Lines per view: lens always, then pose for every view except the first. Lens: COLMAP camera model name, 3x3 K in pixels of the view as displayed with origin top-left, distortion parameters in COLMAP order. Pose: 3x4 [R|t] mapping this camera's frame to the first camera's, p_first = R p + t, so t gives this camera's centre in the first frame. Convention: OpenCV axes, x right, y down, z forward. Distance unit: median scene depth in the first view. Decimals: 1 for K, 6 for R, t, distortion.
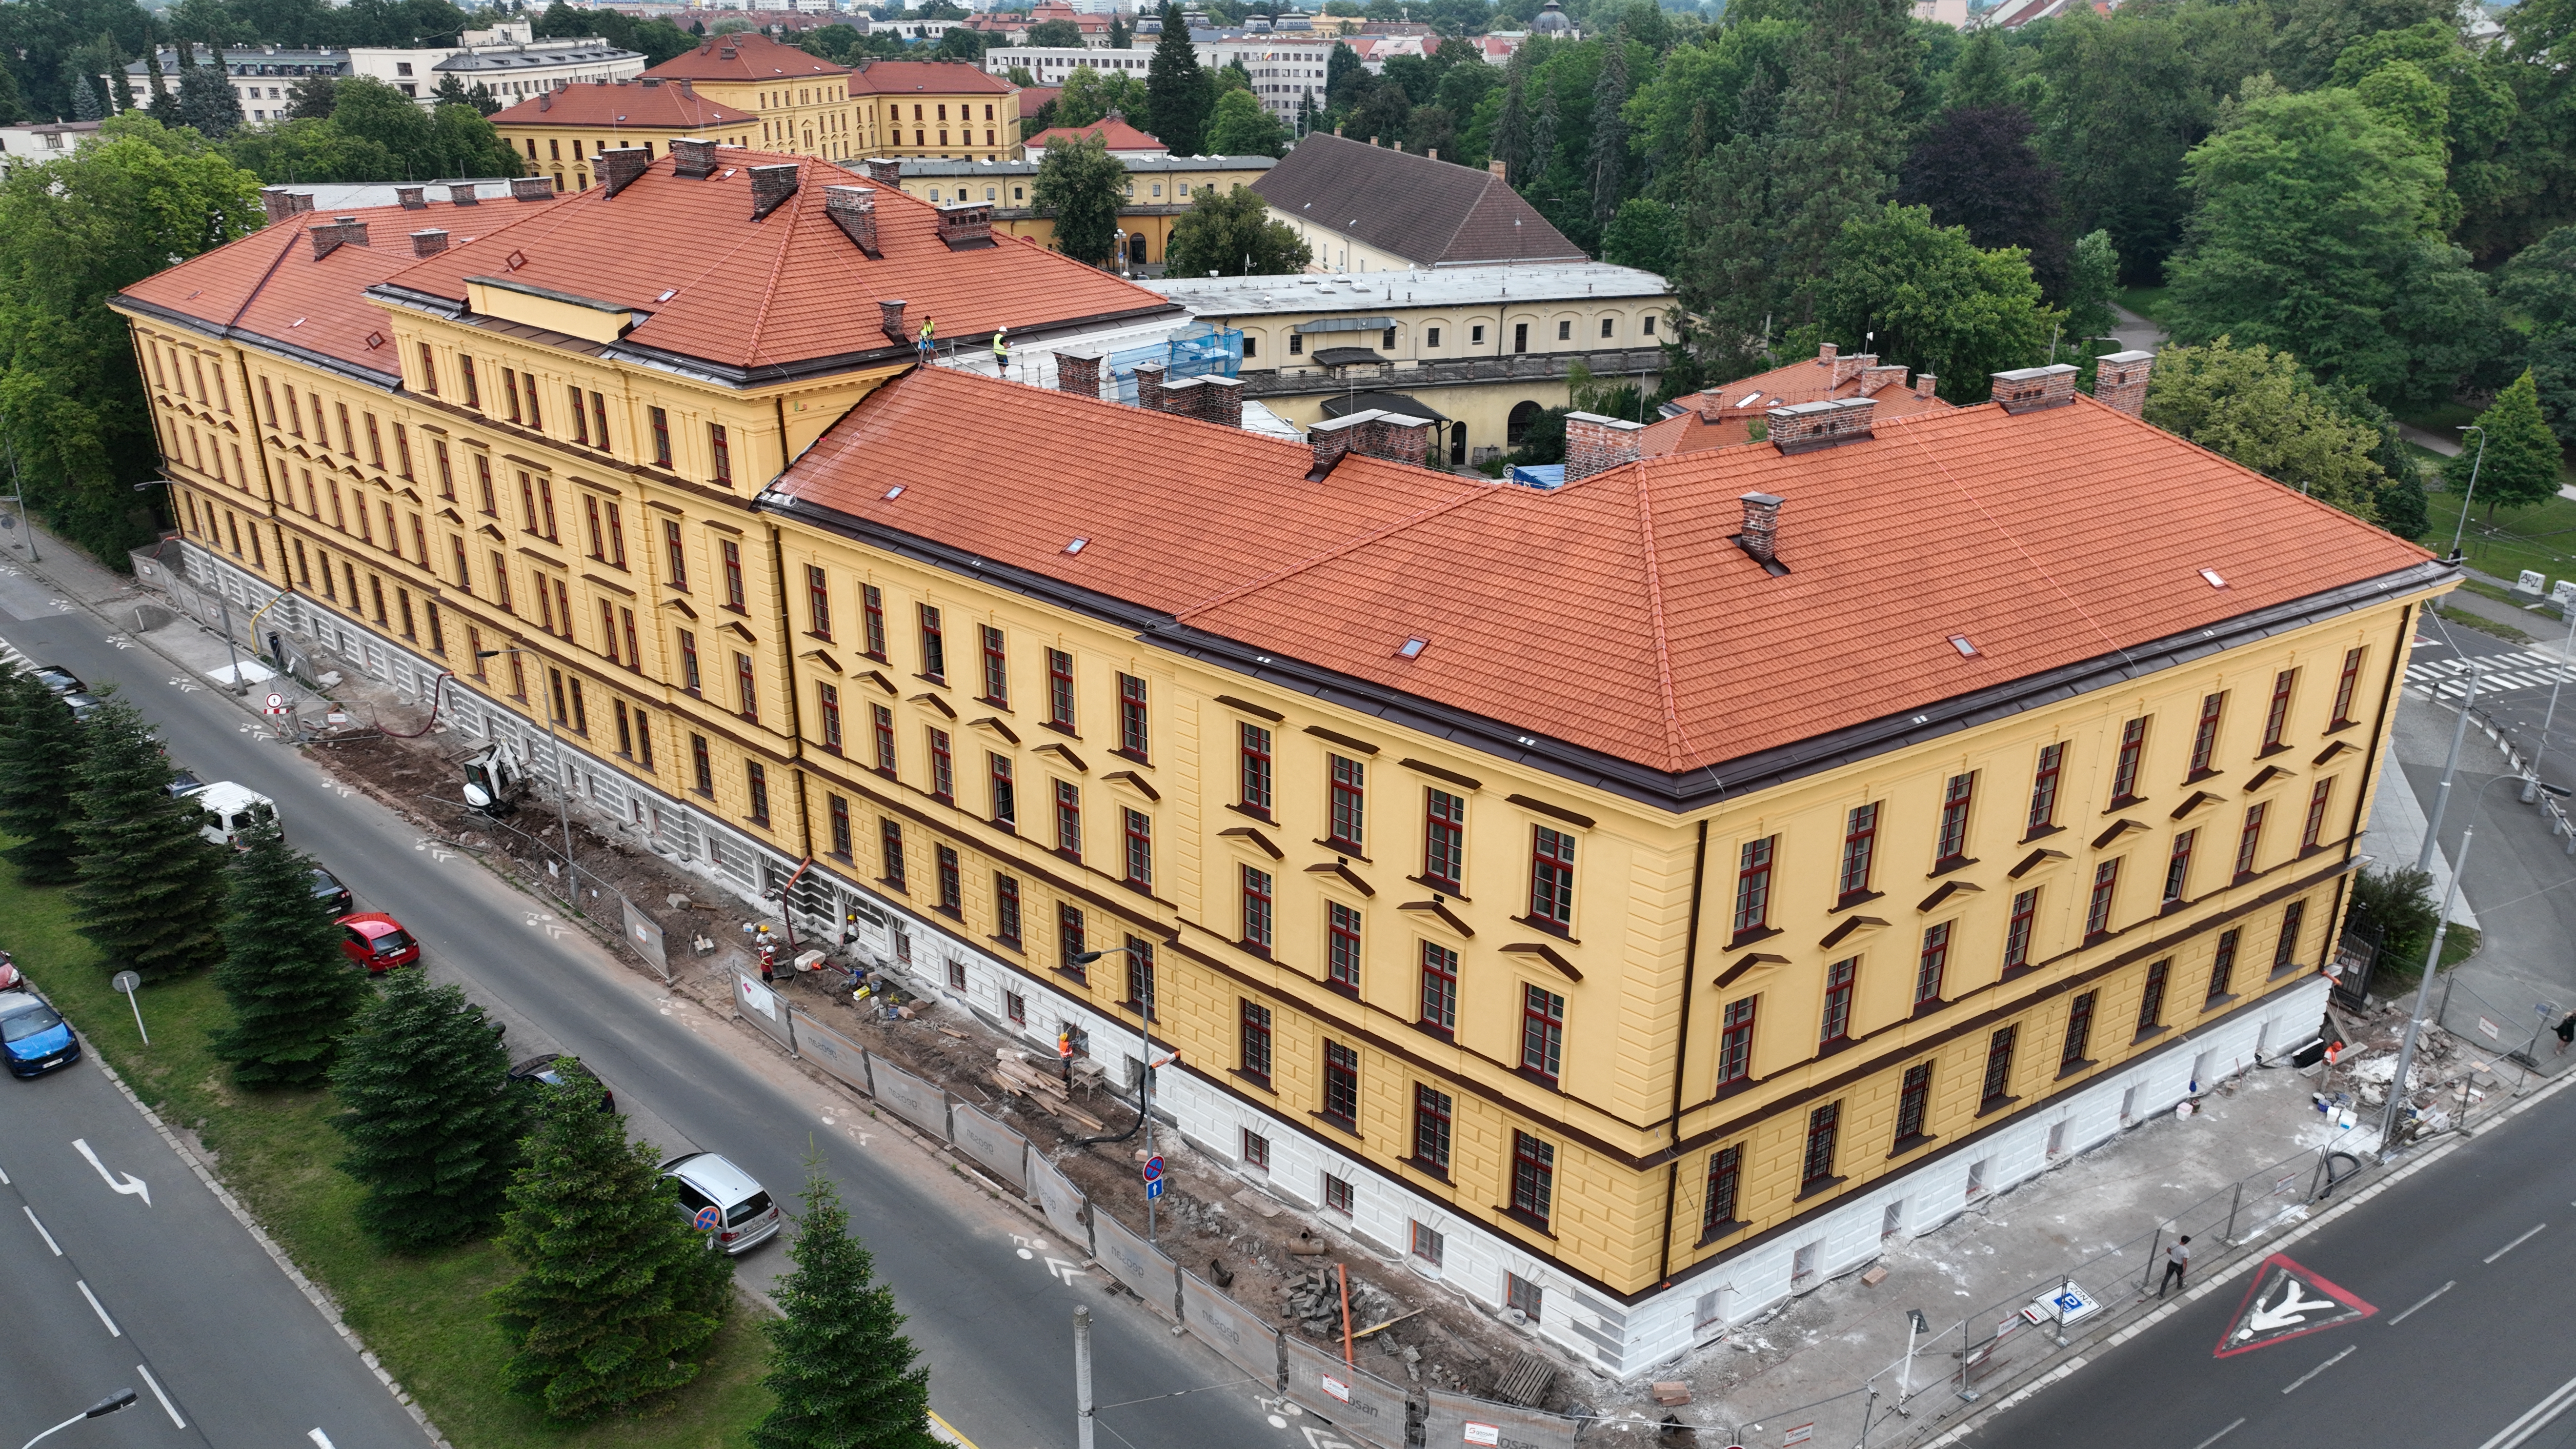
lens RADIAL K [[1818.6, 0, 1283.9], [0, 1818.6, 724.7], [0, 0, 1]] dist [0.003034, -0.002116]
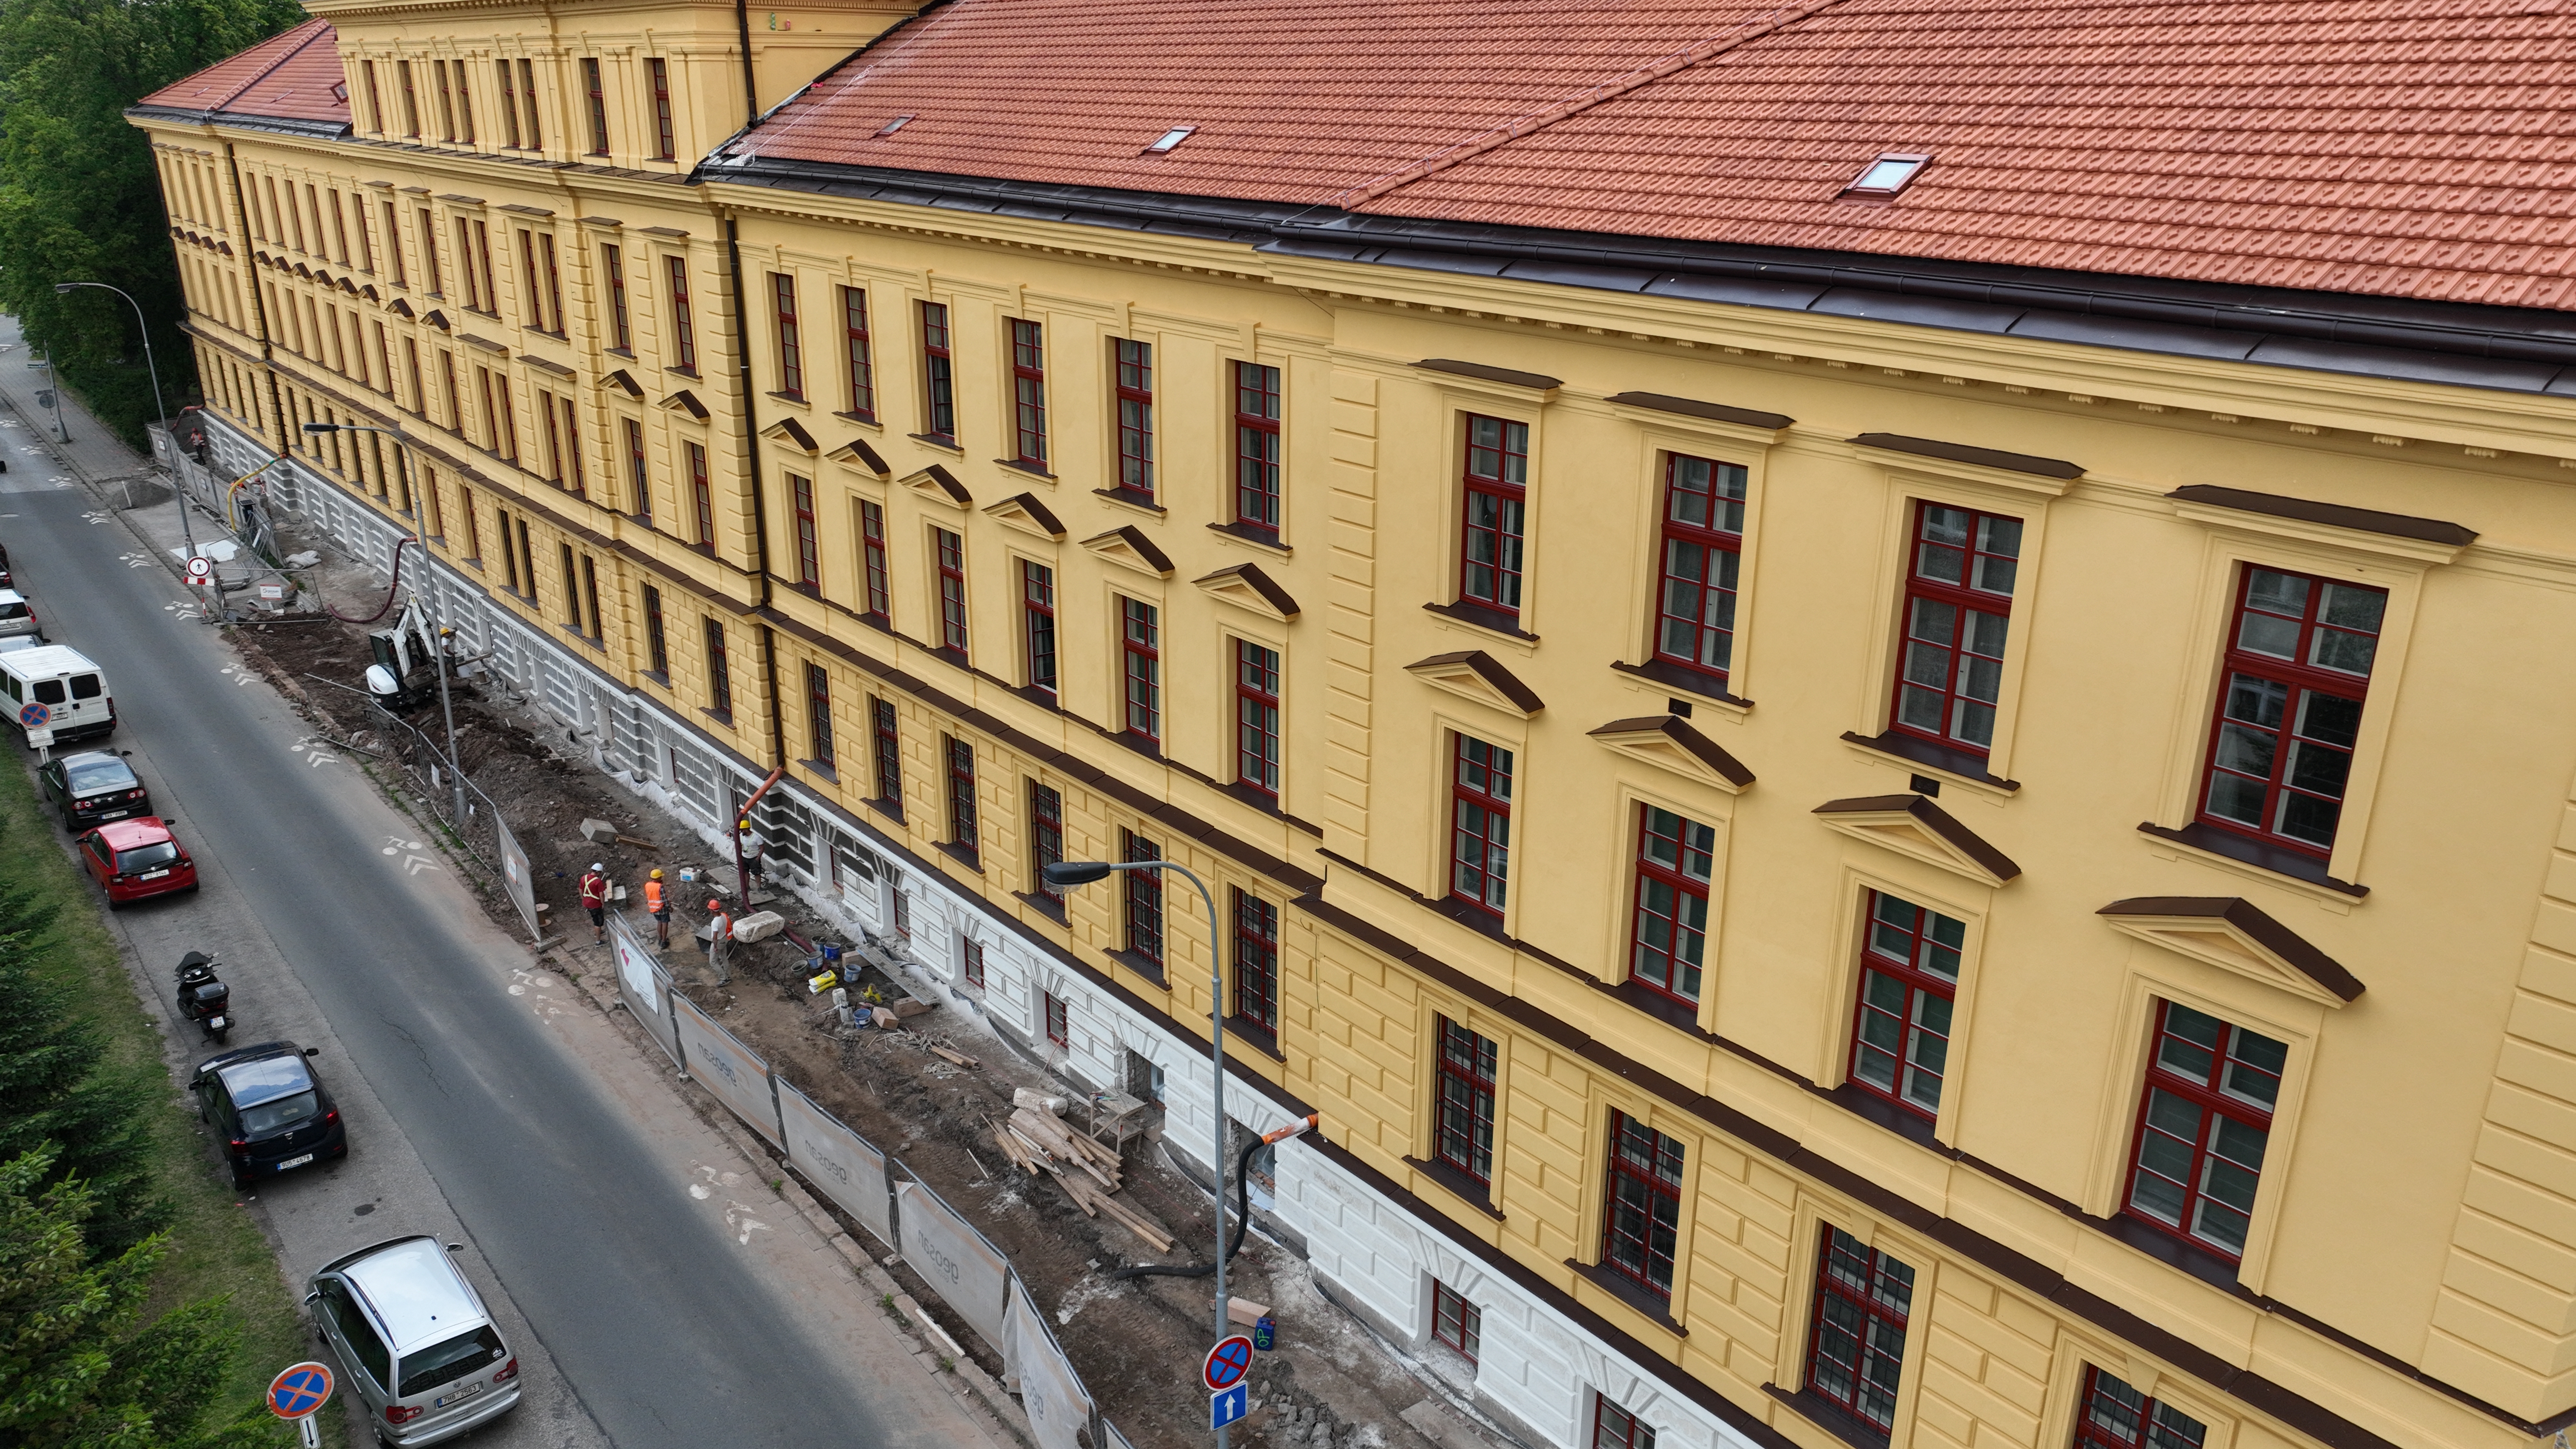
lens RADIAL K [[1818.6, 0, 1291.2], [0, 1818.6, 727.5], [0, 0, 1]] dist [0.003034, -0.002116]
pose [[0.991030, 0.049033, -0.124317, -0.004849], [-0.053593, 0.997997, -0.033601, 0.078482], [0.122421, 0.039962, 0.991673, 0.432926]]
